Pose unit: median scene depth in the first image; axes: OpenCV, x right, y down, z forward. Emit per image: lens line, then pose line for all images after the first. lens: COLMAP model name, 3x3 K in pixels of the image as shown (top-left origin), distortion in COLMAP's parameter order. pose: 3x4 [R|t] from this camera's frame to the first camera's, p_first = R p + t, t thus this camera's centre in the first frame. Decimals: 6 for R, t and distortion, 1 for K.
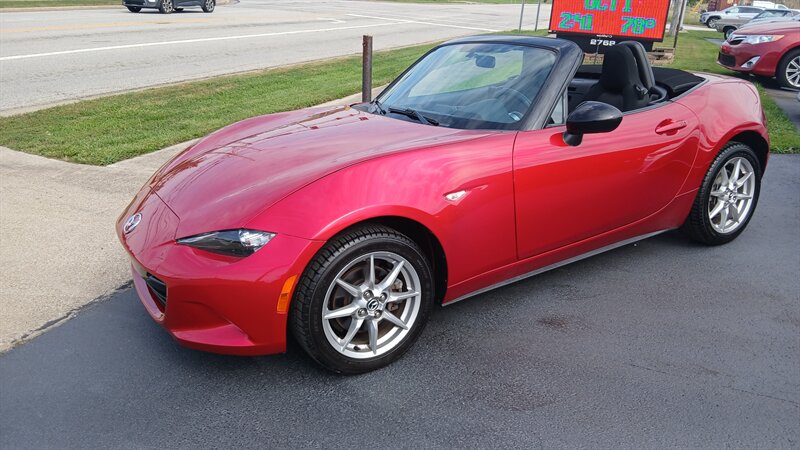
lens RADIAL K [[659.8, 0, 420.0], [0, 659.8, 242.4], [0, 0, 1]] dist [0.094024, -0.221715]
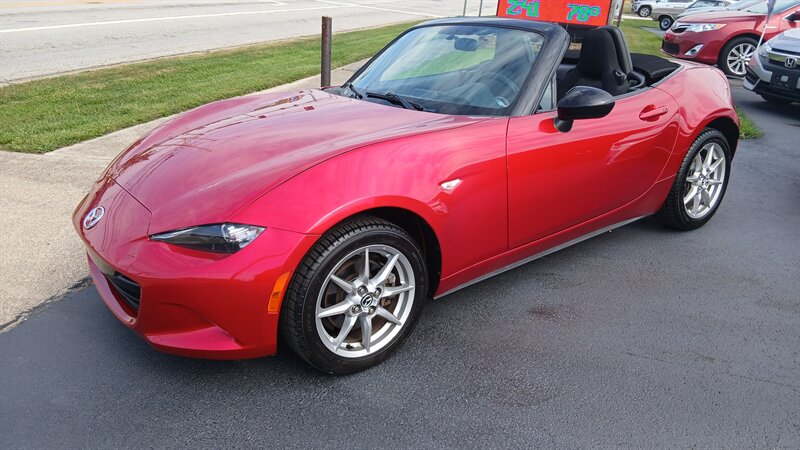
lens RADIAL K [[651.4, 0, 427.6], [0, 651.4, 243.9], [0, 0, 1]] dist [0.100372, -0.203756]
pose [[0.994153, -0.018008, 0.106473, -0.076844], [0.015448, 0.999573, 0.024822, -0.008017], [-0.106874, -0.023032, 0.994006, 0.059376]]
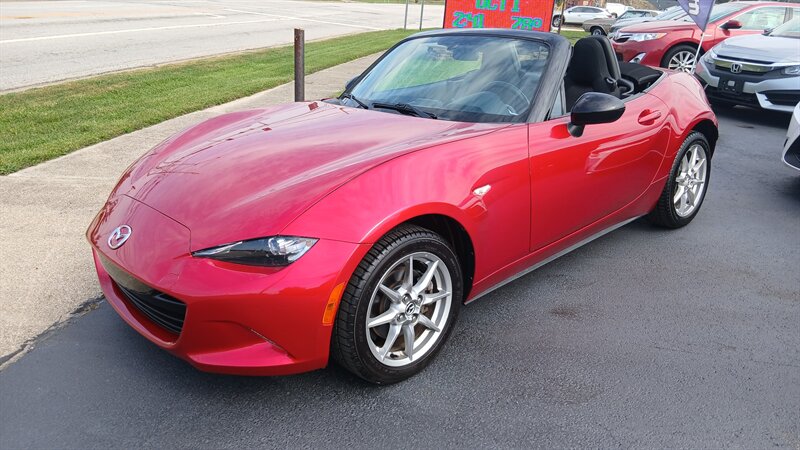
lens RADIAL K [[652.3, 0, 423.9], [0, 652.3, 237.2], [0, 0, 1]] dist [0.087931, -0.178420]
pose [[0.976768, -0.054595, 0.207227, -0.223034], [0.055277, 0.998468, 0.002501, -0.008450], [-0.207046, 0.009013, 0.978290, 0.071616]]
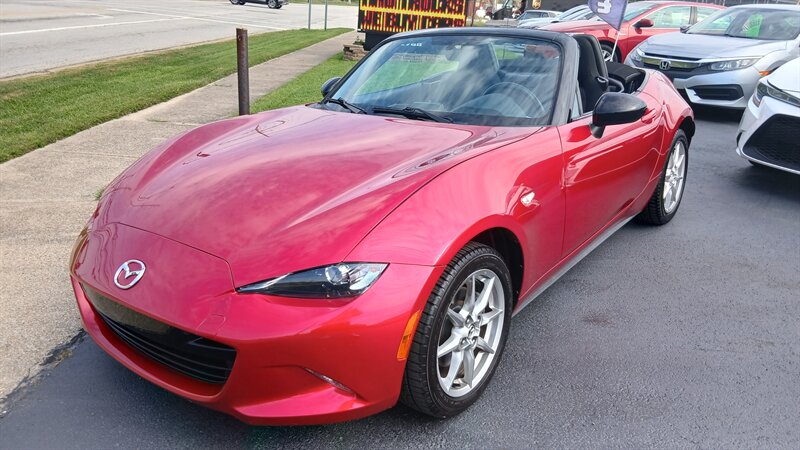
lens RADIAL K [[652.3, 0, 423.9], [0, 652.3, 237.2], [0, 0, 1]] dist [0.087931, -0.178420]
pose [[0.923380, -0.107789, 0.368444, -0.398788], [0.109728, 0.993837, 0.015751, -0.045305], [-0.367872, 0.025884, 0.929516, 0.206427]]
